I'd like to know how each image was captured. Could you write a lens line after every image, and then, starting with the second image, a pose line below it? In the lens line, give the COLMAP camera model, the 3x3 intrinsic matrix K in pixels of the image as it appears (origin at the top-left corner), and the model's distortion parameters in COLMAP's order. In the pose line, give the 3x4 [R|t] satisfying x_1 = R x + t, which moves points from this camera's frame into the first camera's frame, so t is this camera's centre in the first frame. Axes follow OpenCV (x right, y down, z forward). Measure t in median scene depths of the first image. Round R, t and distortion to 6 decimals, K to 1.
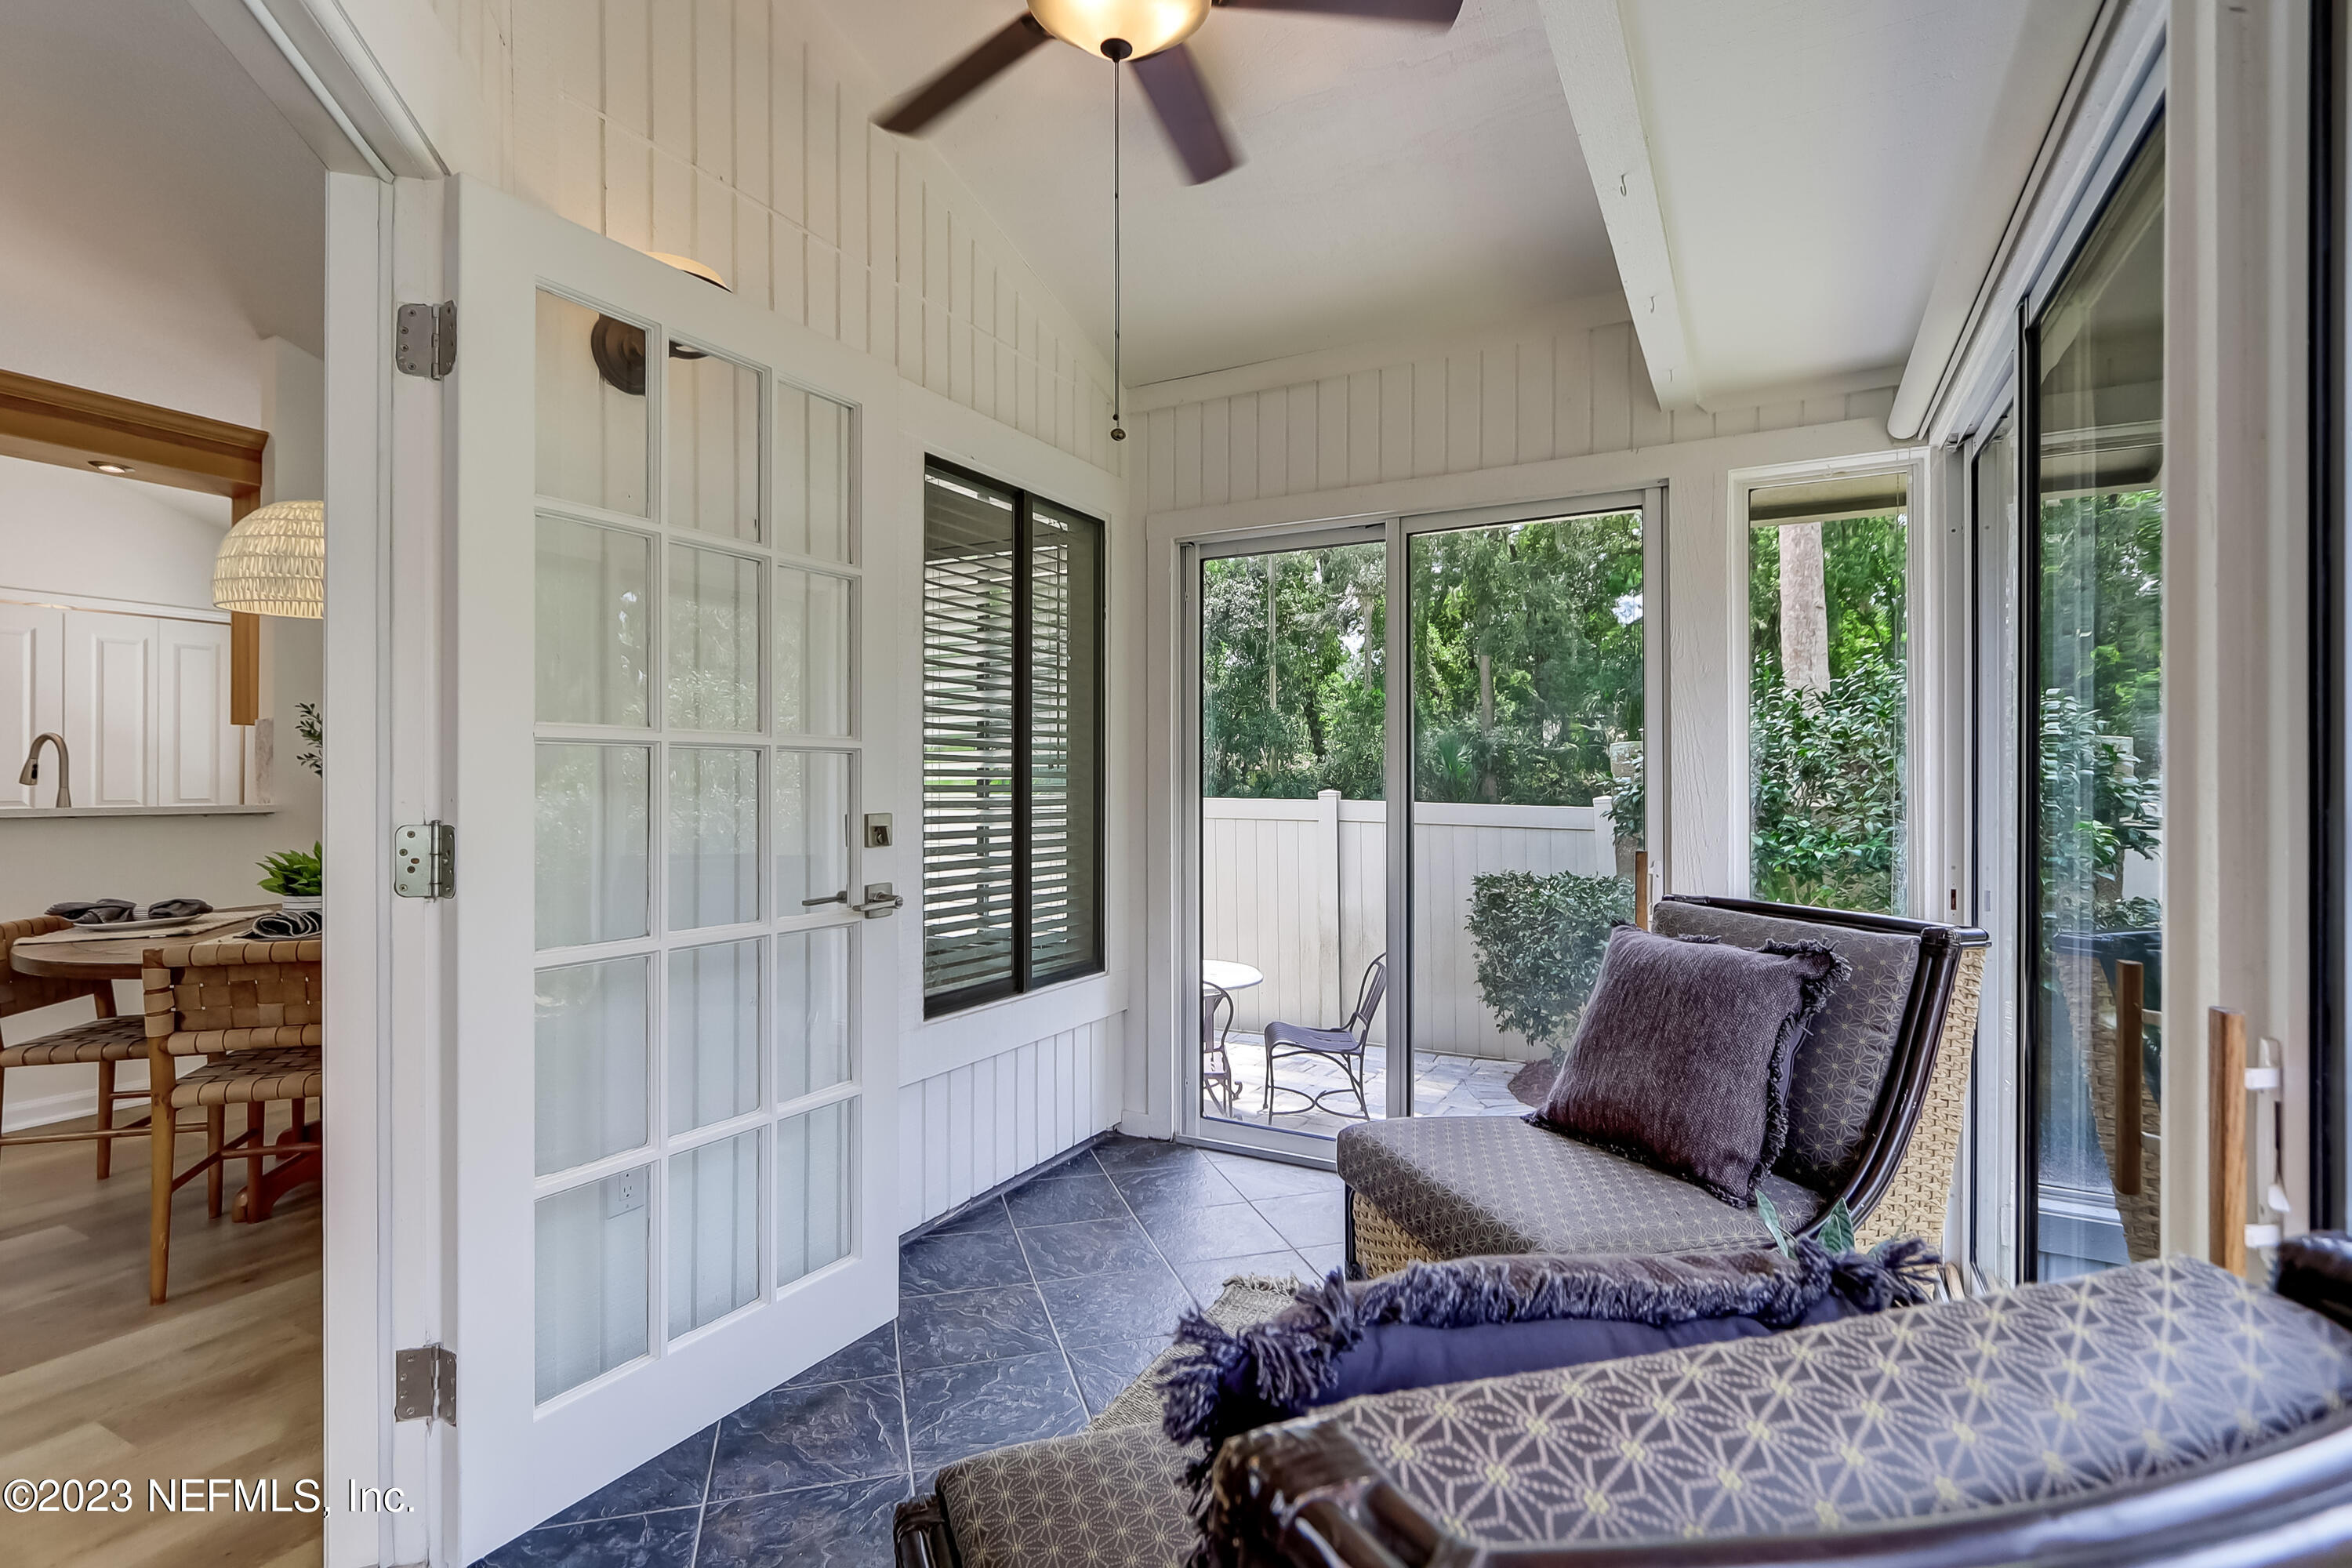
lens RADIAL K [[1092.4, 0, 1174.2], [0, 1092.4, 789.3], [0, 0, 1]] dist [0.001123, 0.001059]
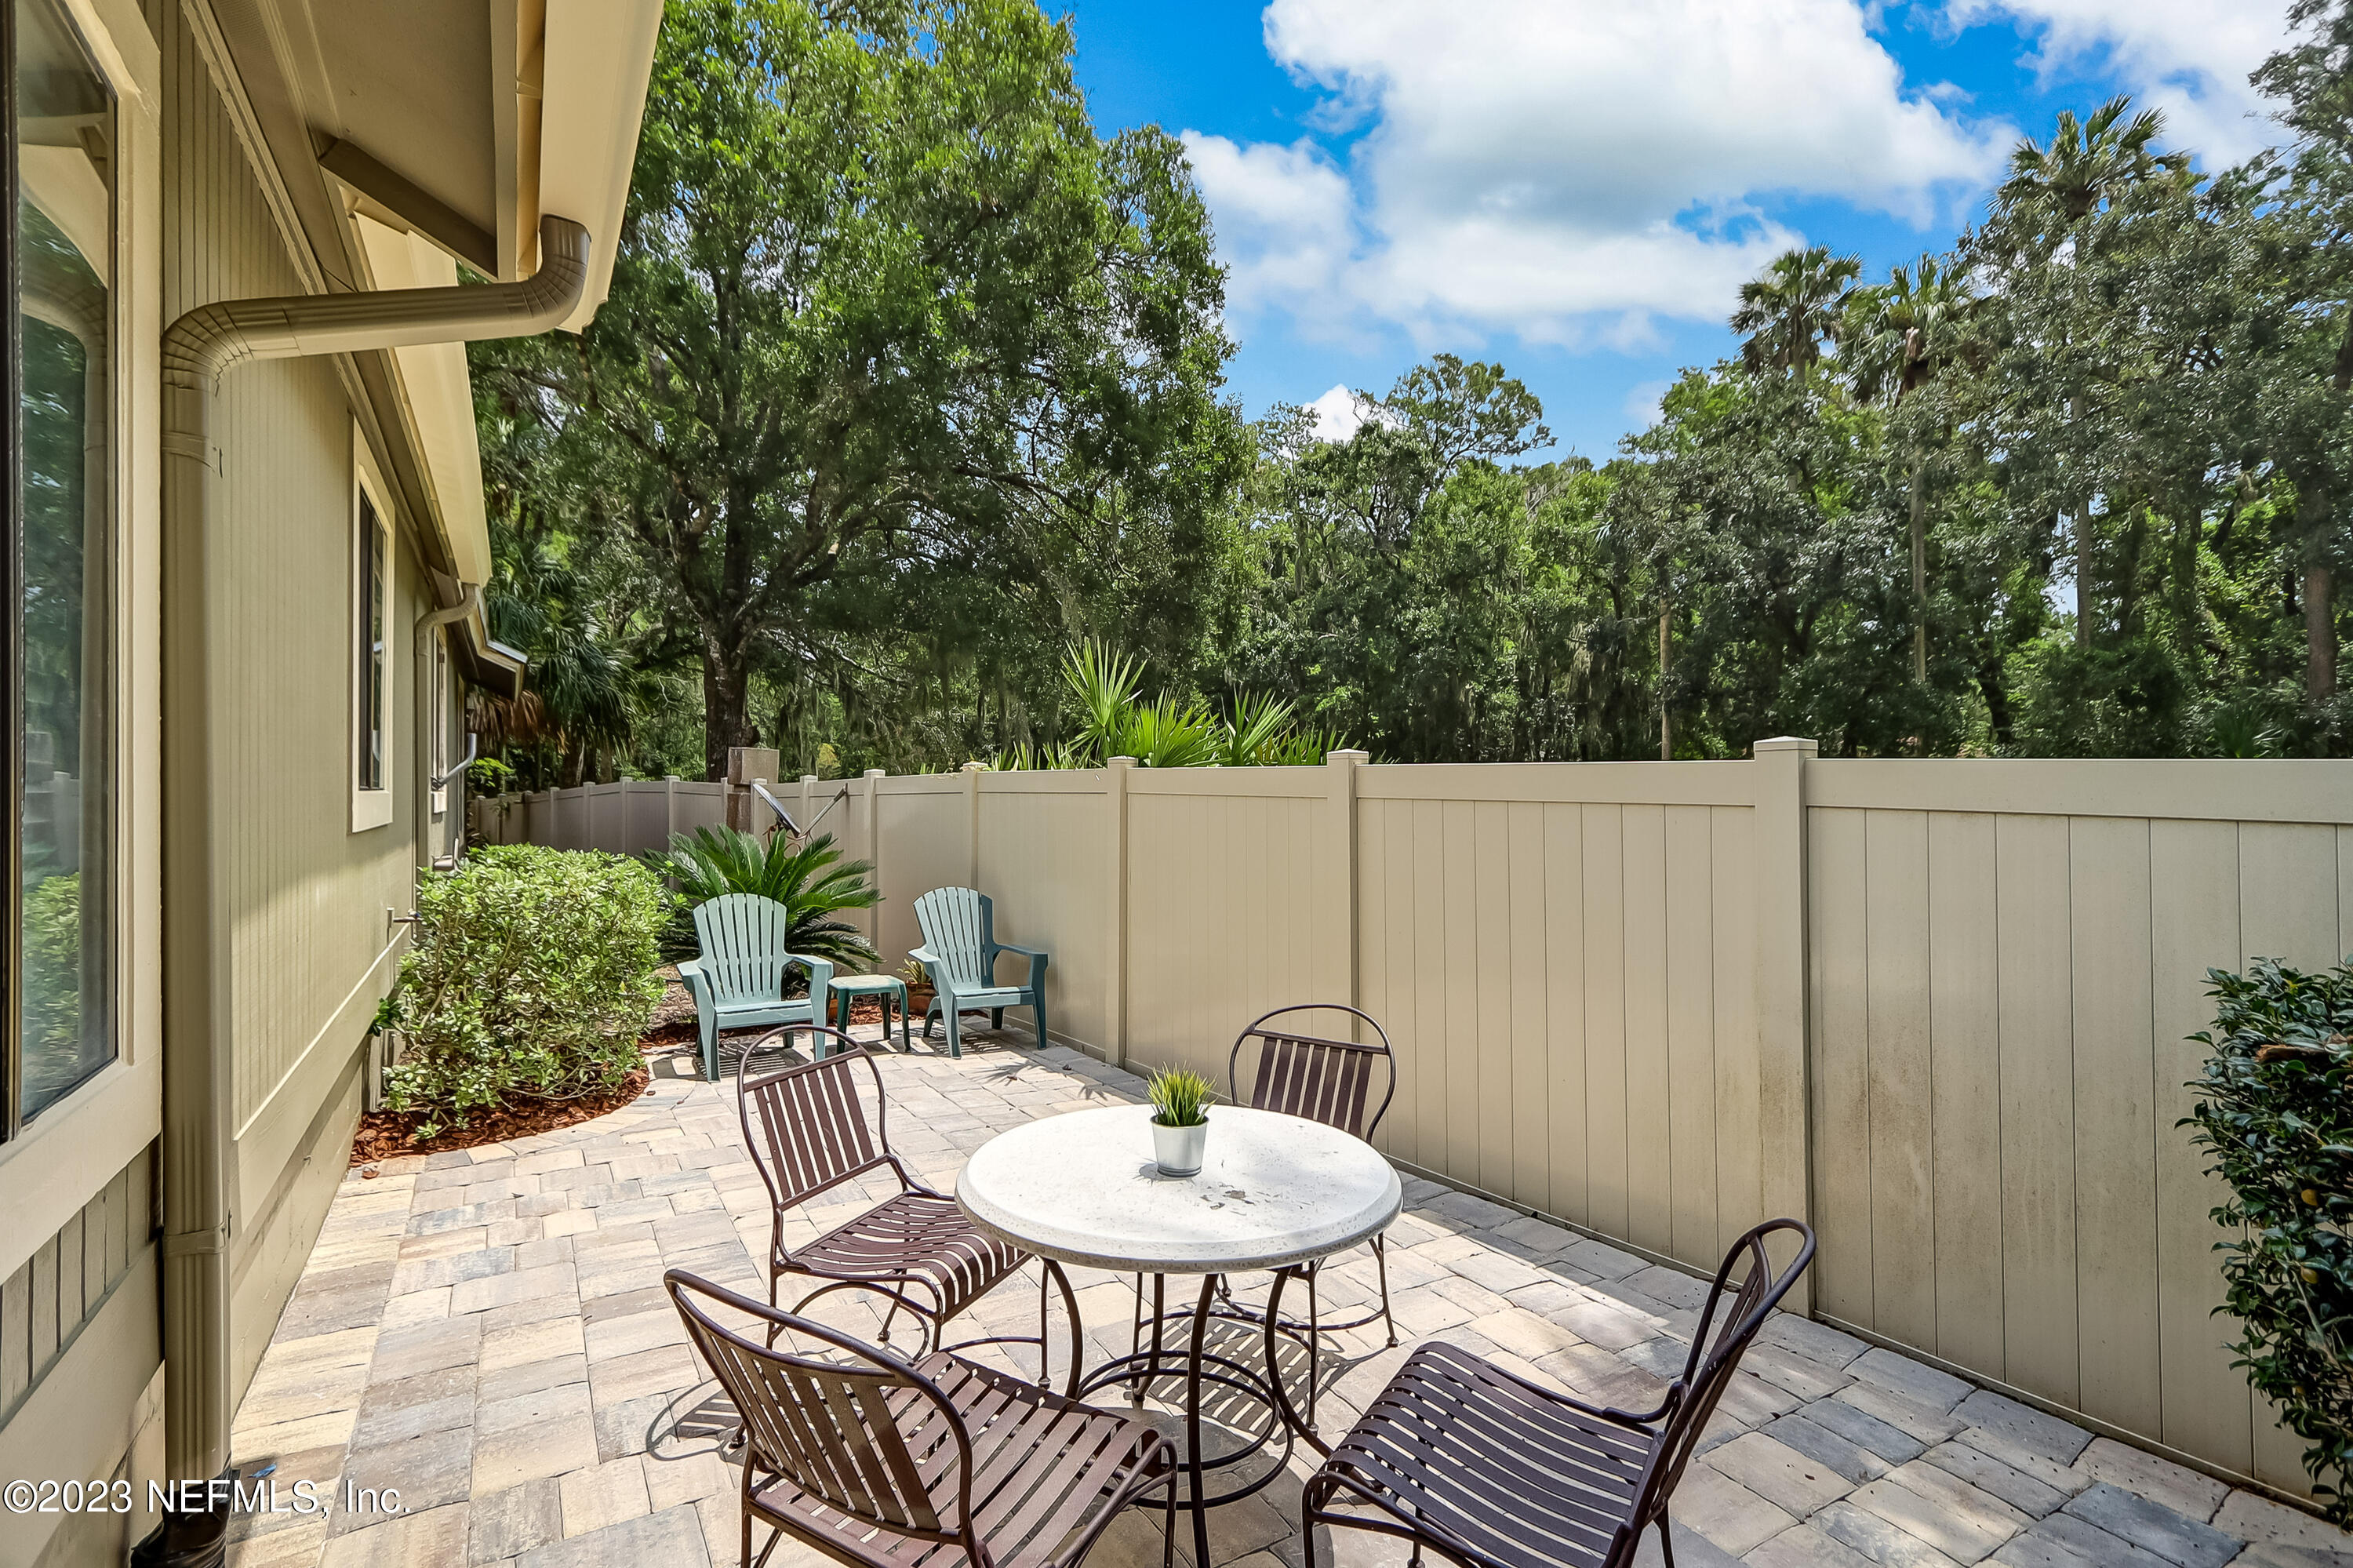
lens RADIAL K [[1092.9, 0, 1174.7], [0, 1092.9, 789.3], [0, 0, 1]] dist [0.001123, 0.001059]
pose [[0.862187, 0.003060, -0.506582, 0.030899], [-0.006293, 0.999969, -0.004670, 0.004937], [0.506552, 0.007214, 0.862179, 0.099943]]
